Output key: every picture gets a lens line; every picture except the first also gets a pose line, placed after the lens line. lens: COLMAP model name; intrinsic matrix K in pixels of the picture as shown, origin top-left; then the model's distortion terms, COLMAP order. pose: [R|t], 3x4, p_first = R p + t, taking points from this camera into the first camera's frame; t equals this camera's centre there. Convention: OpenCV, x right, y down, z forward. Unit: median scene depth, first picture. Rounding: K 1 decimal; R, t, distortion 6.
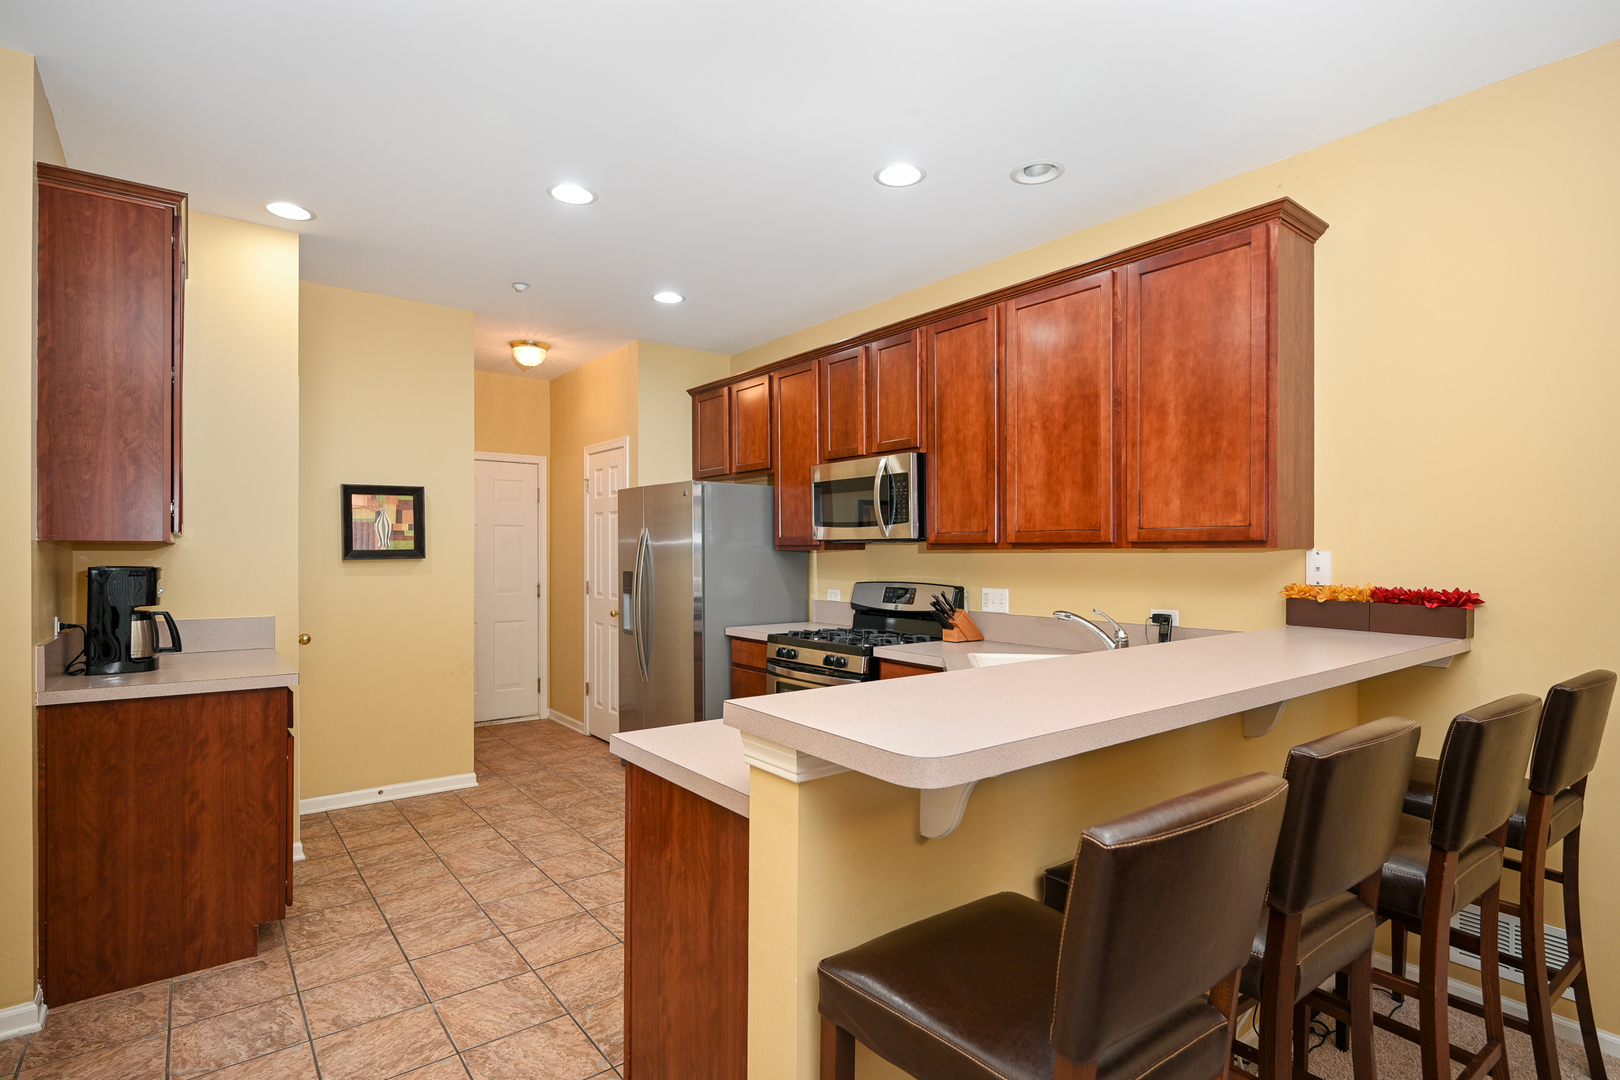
lens RADIAL K [[786.0, 0, 820.7], [0, 786.0, 545.4], [0, 0, 1]] dist [0.005363, -0.000757]
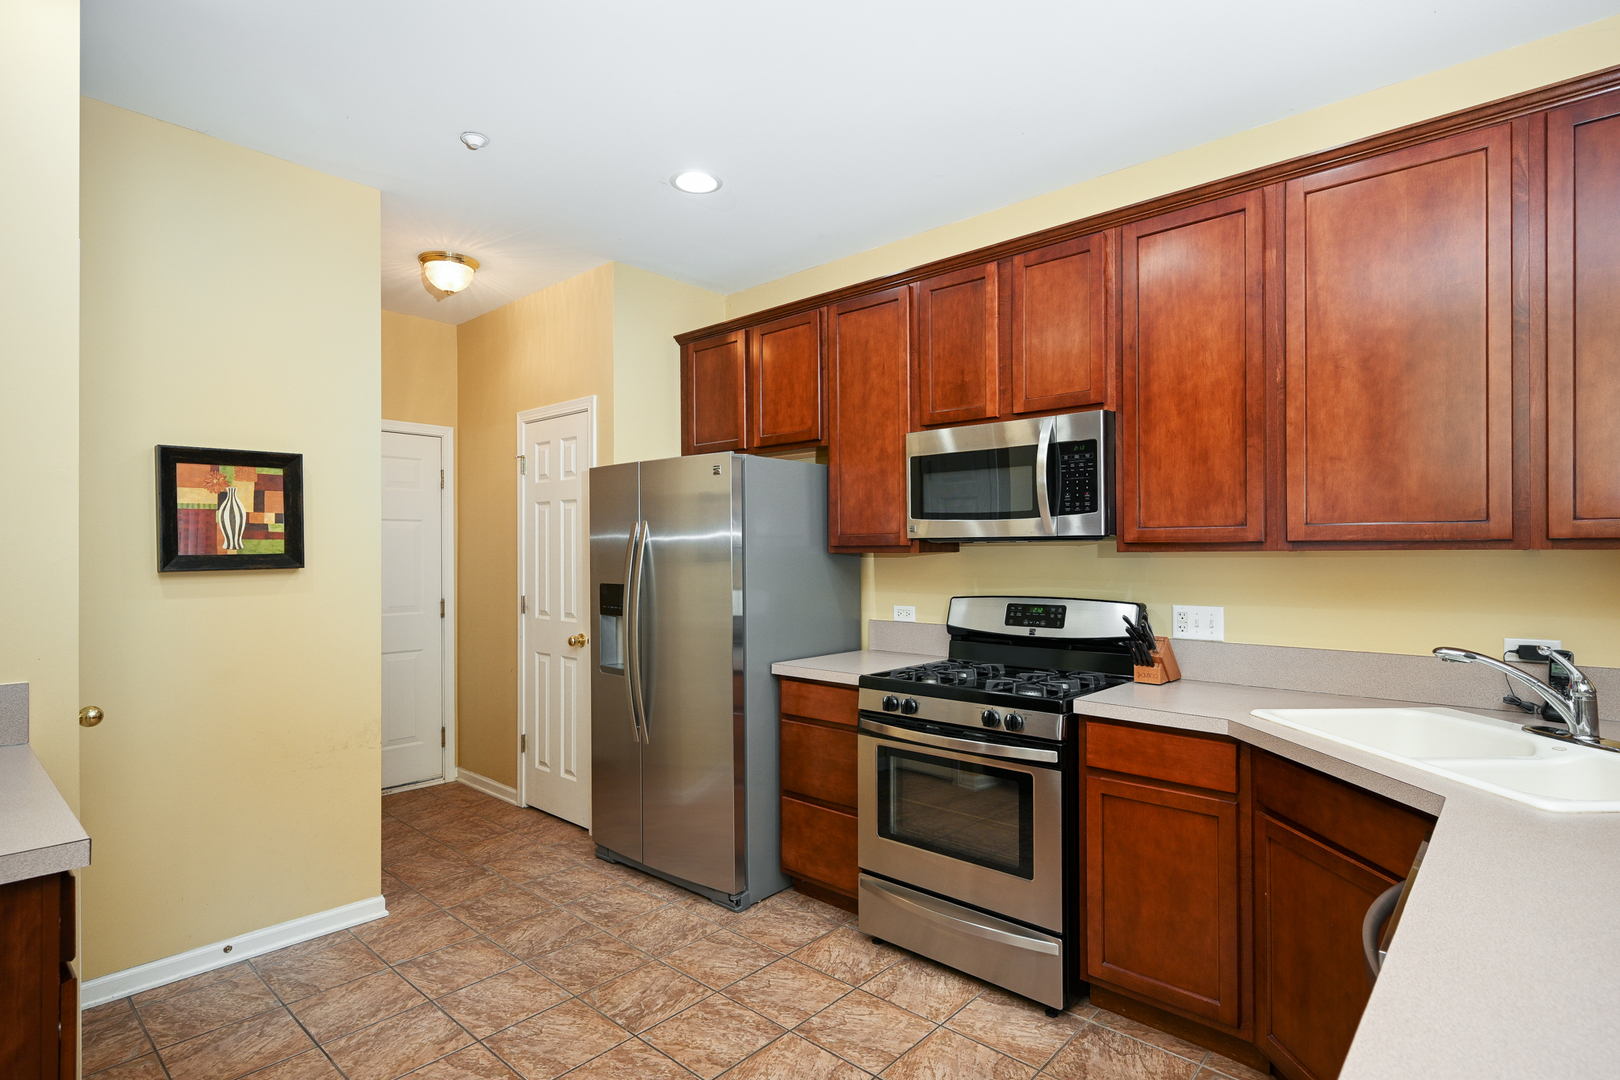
lens RADIAL K [[786.0, 0, 805.2], [0, 786.0, 544.1], [0, 0, 1]] dist [0.005363, -0.000757]
pose [[0.985324, -0.001632, 0.170689, -0.217772], [0.002120, 0.999994, -0.002674, 0.000002], [-0.170684, 0.002996, 0.985321, 0.313579]]
